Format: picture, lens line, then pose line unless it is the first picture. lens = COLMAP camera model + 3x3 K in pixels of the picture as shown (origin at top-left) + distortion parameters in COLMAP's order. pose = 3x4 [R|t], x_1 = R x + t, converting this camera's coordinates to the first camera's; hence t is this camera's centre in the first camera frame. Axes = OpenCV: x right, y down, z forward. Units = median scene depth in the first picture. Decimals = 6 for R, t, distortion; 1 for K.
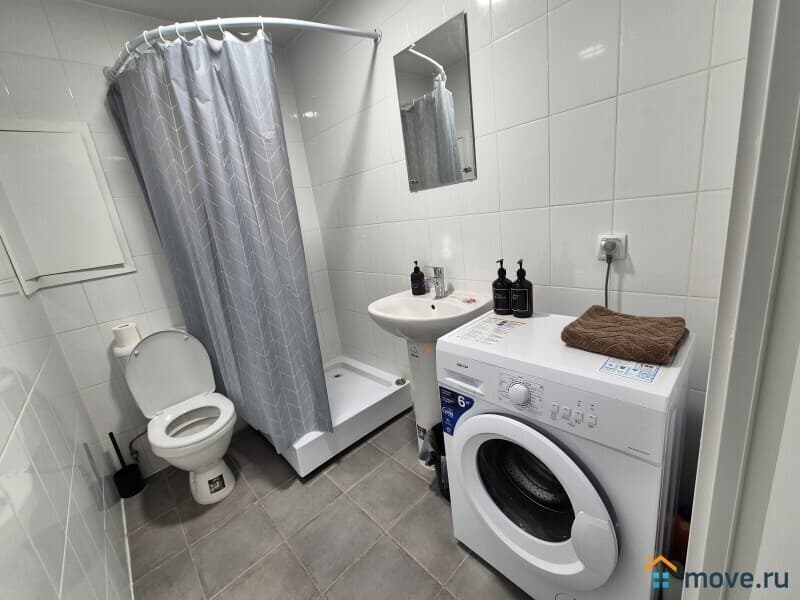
lens RADIAL K [[327.7, 0, 398.4], [0, 327.7, 297.4], [0, 0, 1]] dist [0.002214, 0.000048]
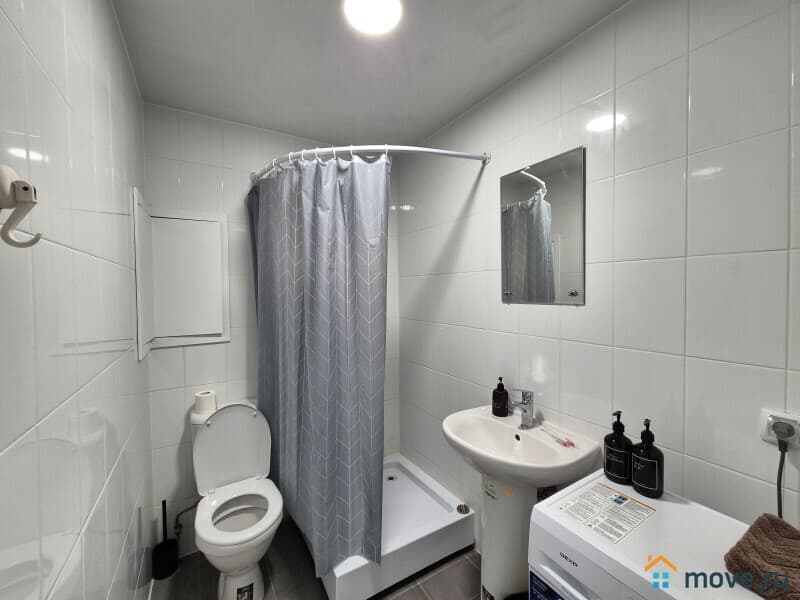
lens RADIAL K [[327.7, 0, 398.6], [0, 327.7, 297.3], [0, 0, 1]] dist [0.002214, 0.000048]
pose [[0.971724, 0.122744, -0.201711, -0.074711], [-0.163213, 0.966490, -0.198137, -0.112188], [0.170631, 0.225456, 0.959195, 0.038151]]
